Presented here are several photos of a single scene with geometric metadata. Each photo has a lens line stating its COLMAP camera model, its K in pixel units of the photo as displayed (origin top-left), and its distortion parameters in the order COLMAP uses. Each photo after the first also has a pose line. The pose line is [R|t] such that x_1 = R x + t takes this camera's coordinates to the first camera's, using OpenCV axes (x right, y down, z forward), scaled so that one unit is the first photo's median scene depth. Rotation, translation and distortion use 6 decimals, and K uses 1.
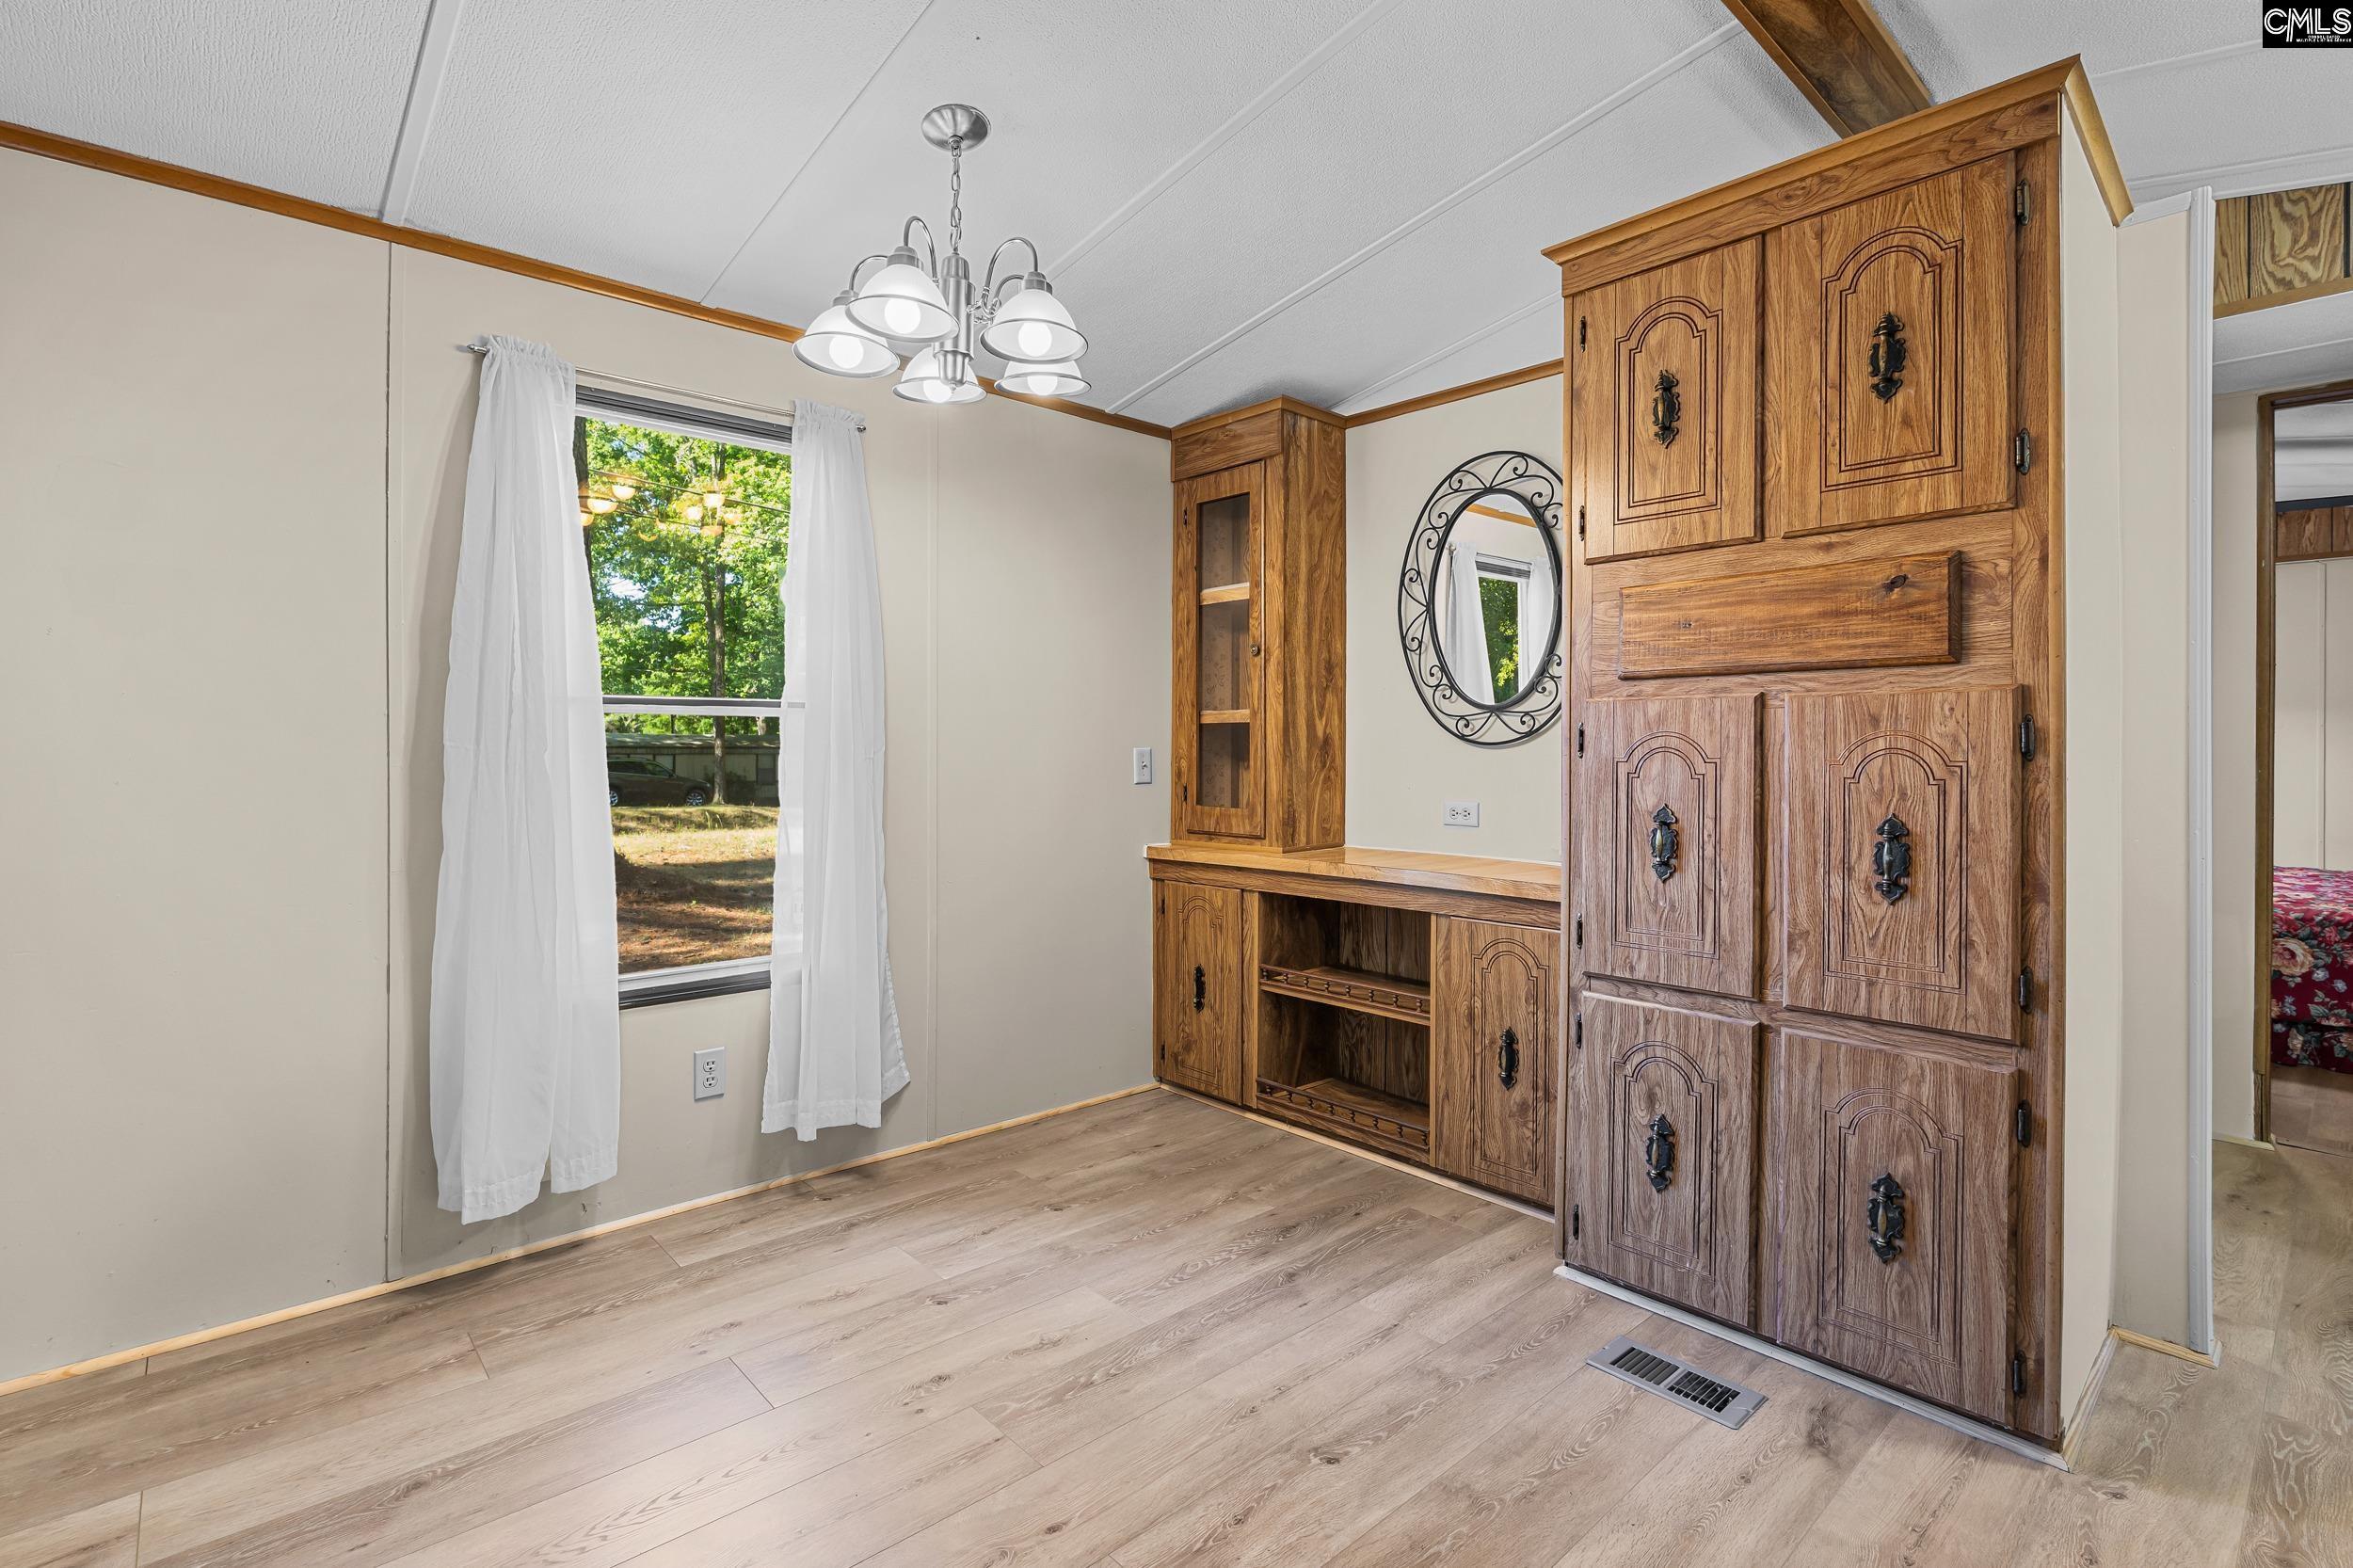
lens RADIAL K [[1089.1, 0, 1149.3], [0, 1089.1, 749.9], [0, 0, 1]] dist [-0.005391, -0.000563]
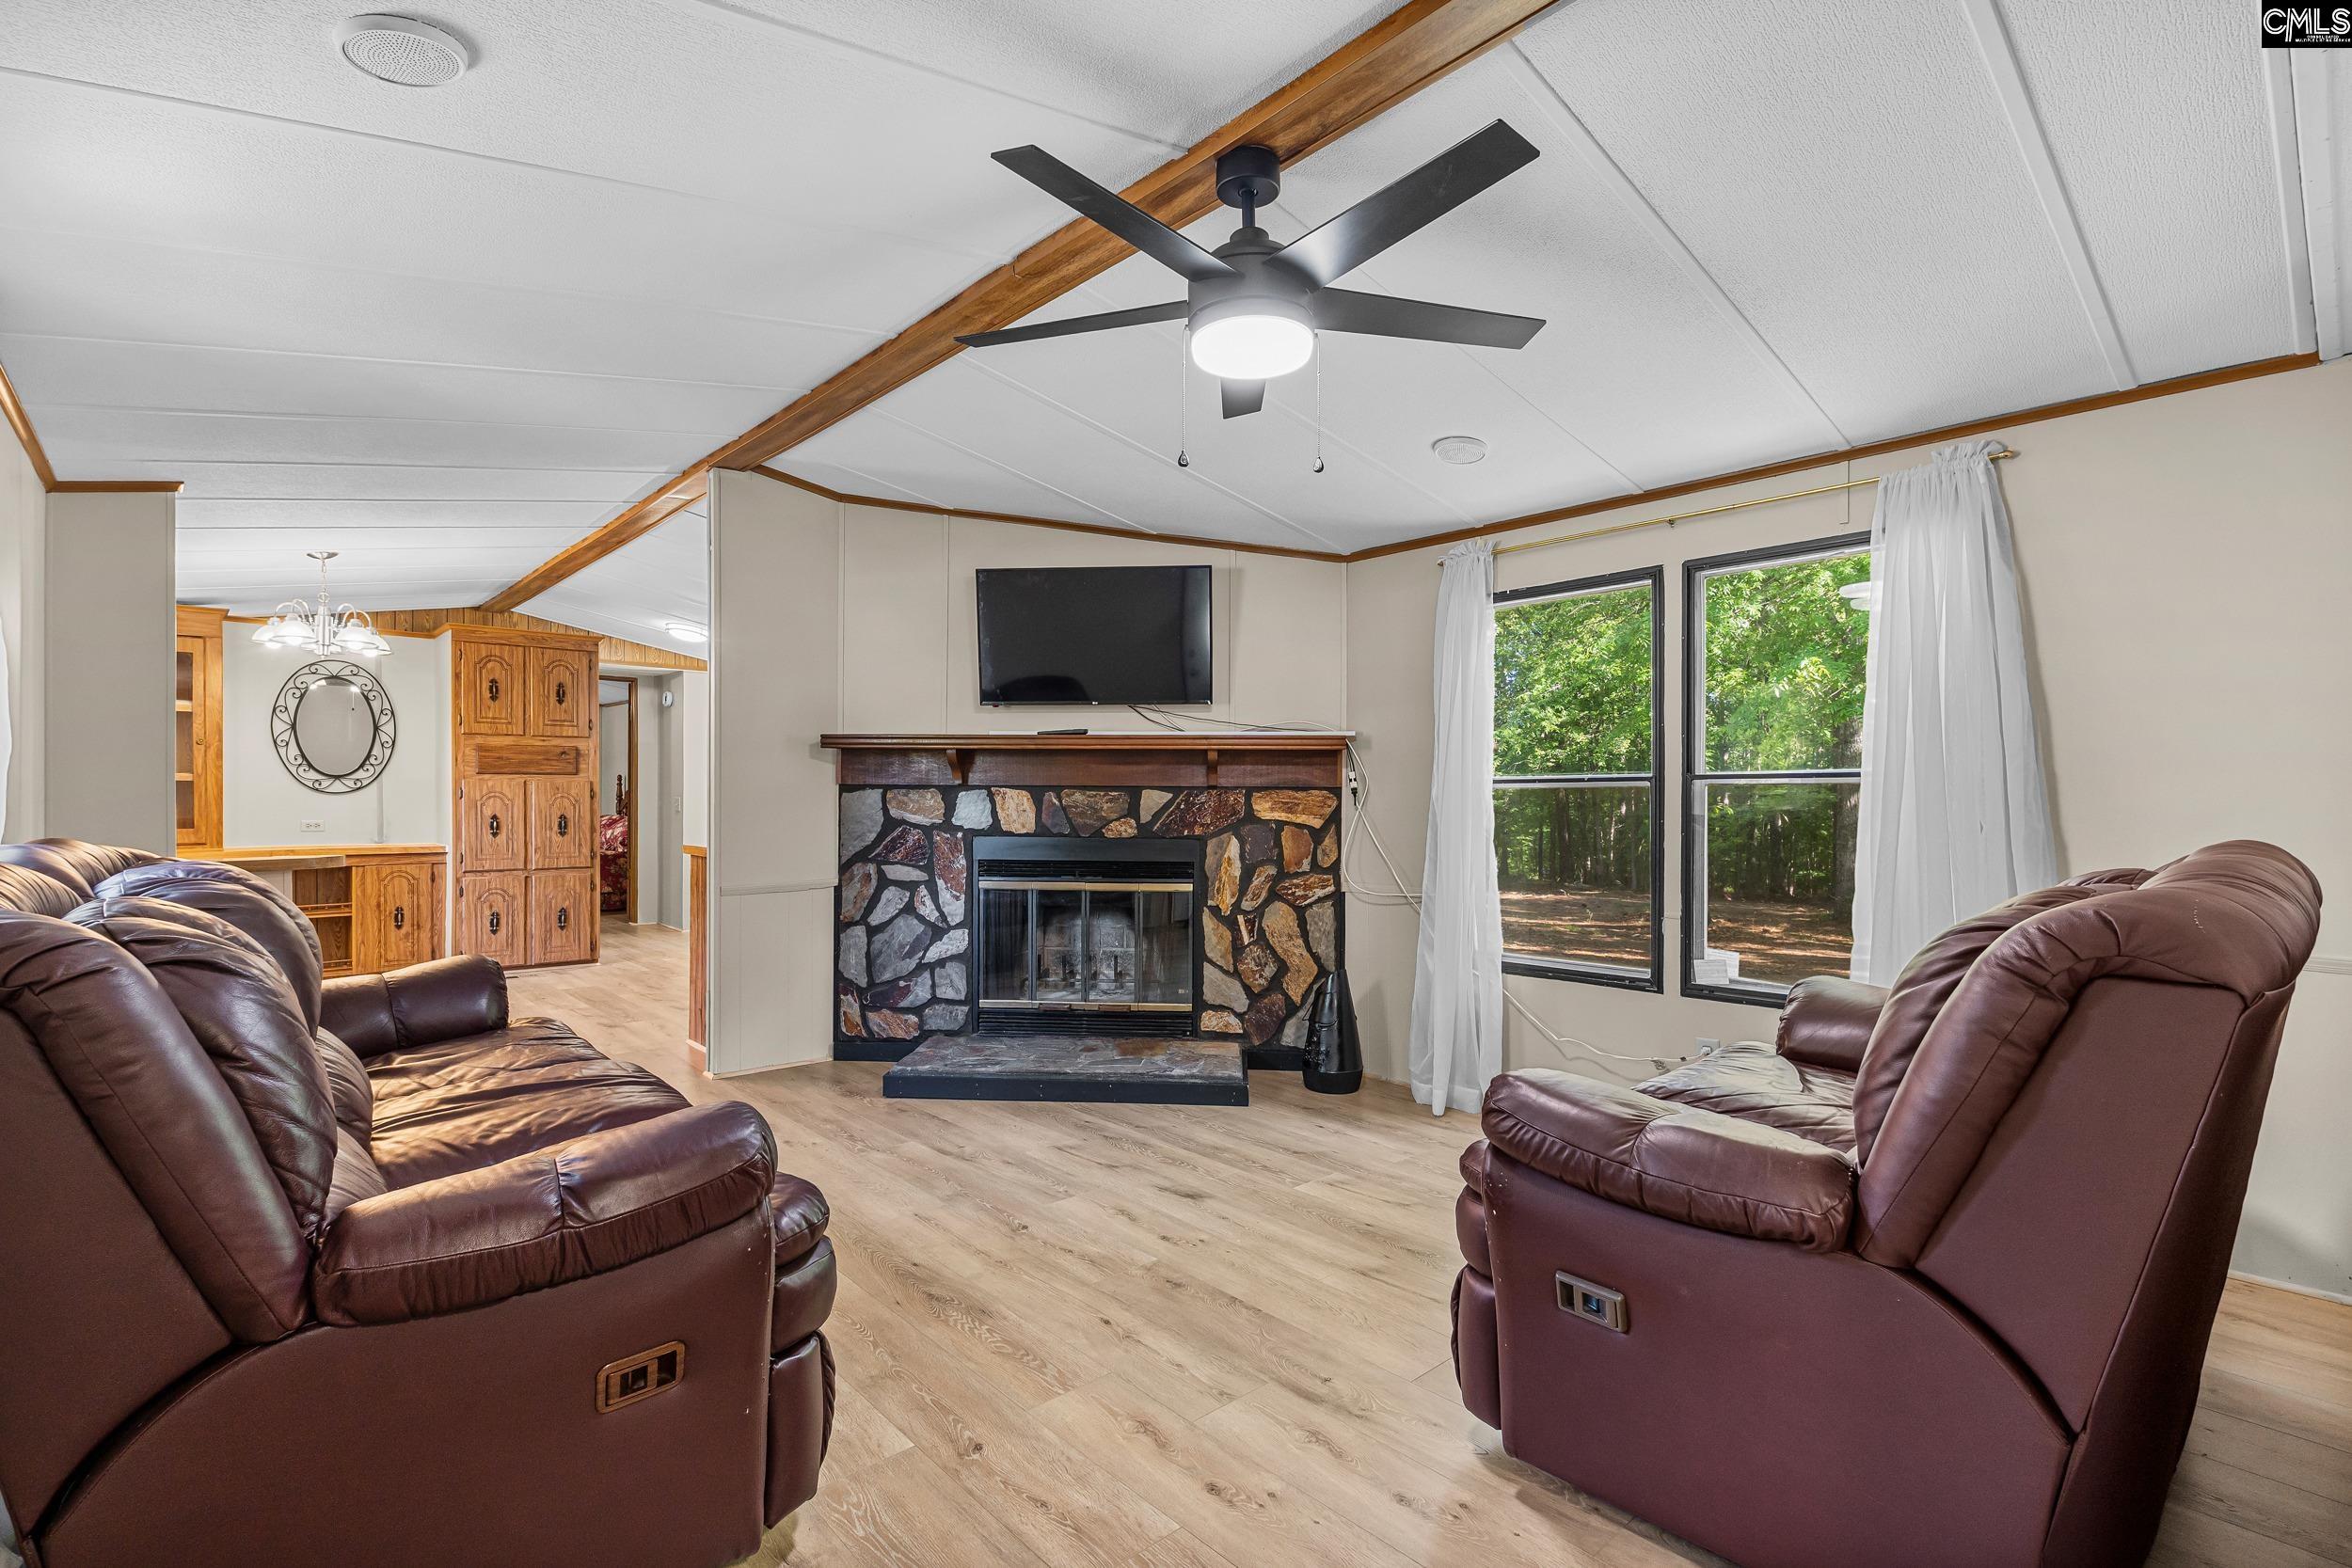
lens RADIAL K [[1091.2, 0, 1169.1], [0, 1091.2, 803.0], [0, 0, 1]] dist [-0.003873, -0.000670]
pose [[-0.001459, -0.008926, 0.999959, -2.682624], [-0.004843, 0.999948, 0.008919, -0.019085], [-0.999987, -0.004830, -0.001502, -0.961305]]
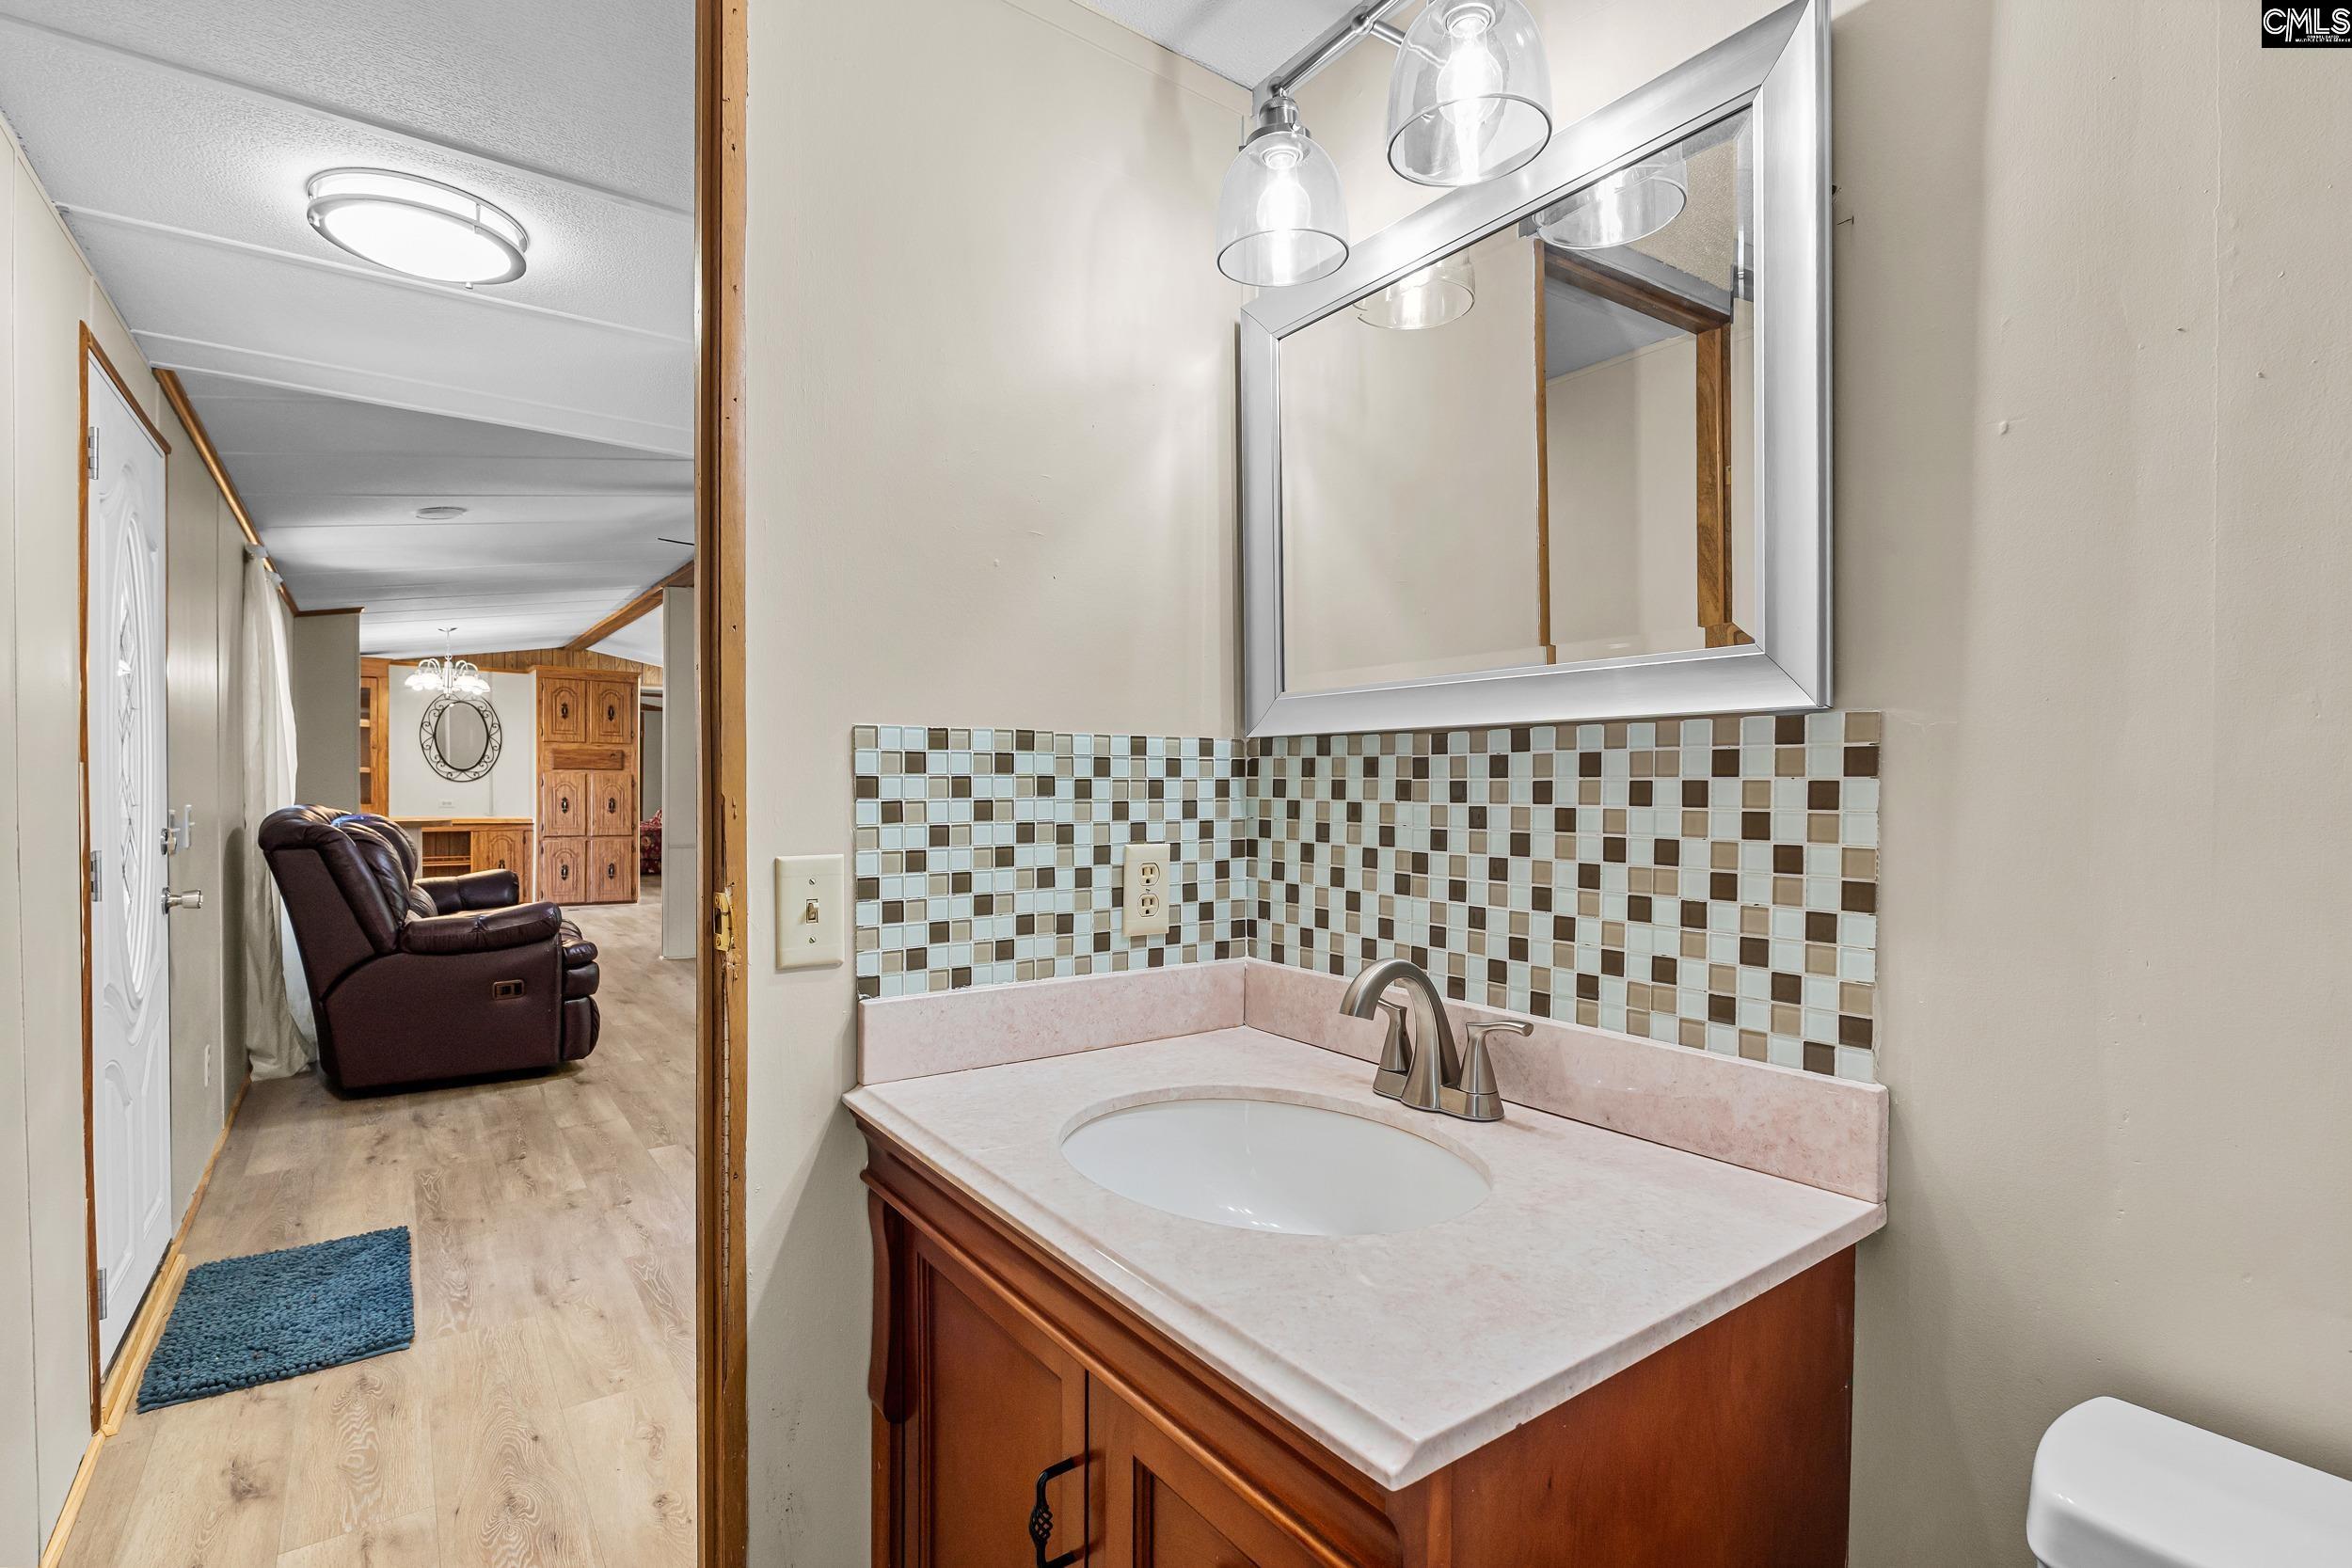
lens RADIAL K [[1089.5, 0, 1180.0], [0, 1089.5, 809.4], [0, 0, 1]] dist [-0.002156, -0.000171]
pose [[0.092481, -0.022066, 0.995470, -3.815570], [-0.015852, 0.999595, 0.023630, -0.046152], [-0.995588, -0.017966, 0.092094, -1.990053]]
